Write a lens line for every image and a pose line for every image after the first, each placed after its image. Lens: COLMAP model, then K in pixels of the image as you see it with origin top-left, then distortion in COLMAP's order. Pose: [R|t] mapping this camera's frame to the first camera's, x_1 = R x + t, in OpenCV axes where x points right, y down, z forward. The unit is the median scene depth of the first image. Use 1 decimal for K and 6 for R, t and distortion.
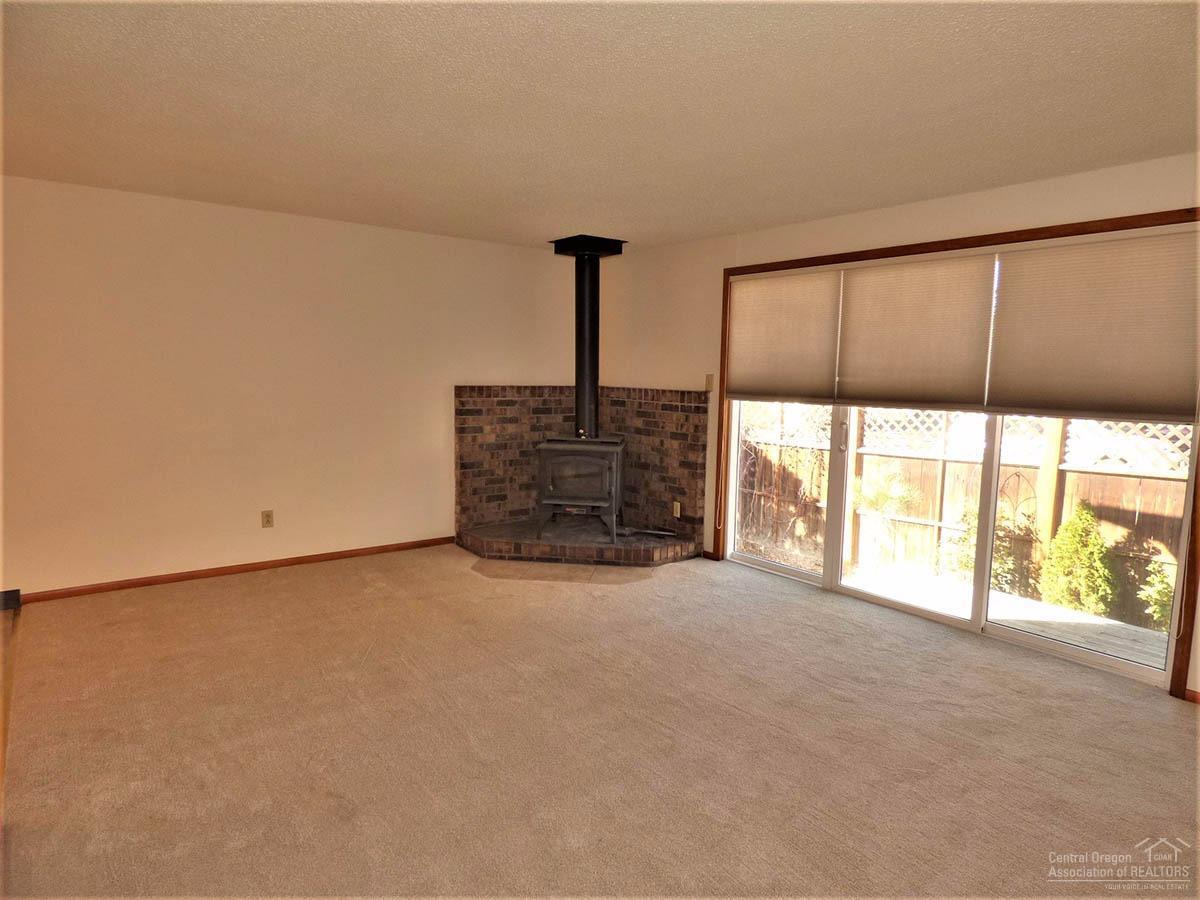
lens RADIAL K [[736.3, 0, 600.0], [0, 736.3, 450.0], [0, 0, 1]] dist [-0.004151, 0.002608]
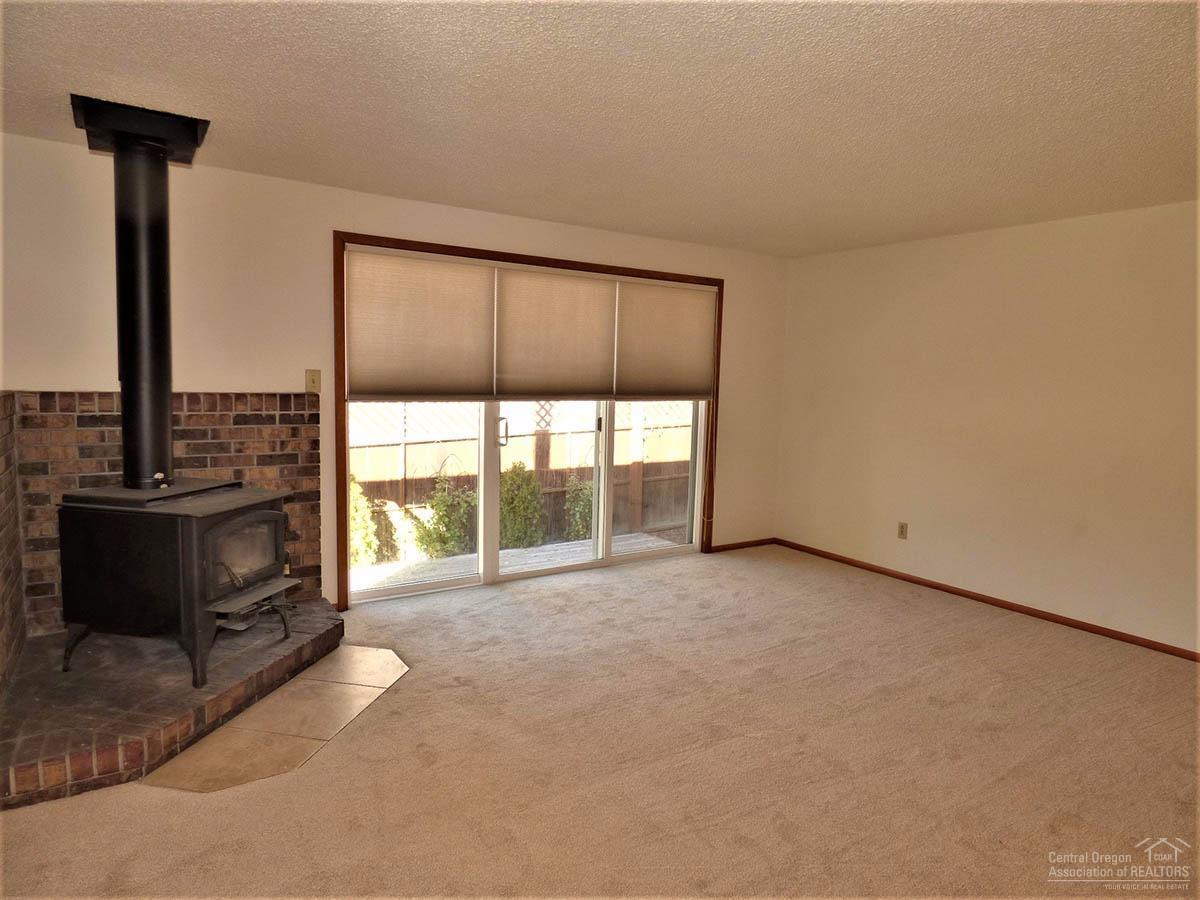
lens RADIAL K [[736.3, 0, 600.0], [0, 736.3, 450.0], [0, 0, 1]] dist [-0.004151, 0.002608]
pose [[0.050878, -0.120091, 0.991458, -0.578093], [0.084194, 0.989726, 0.115561, -0.084183], [-0.995150, 0.077595, 0.060467, 0.674860]]
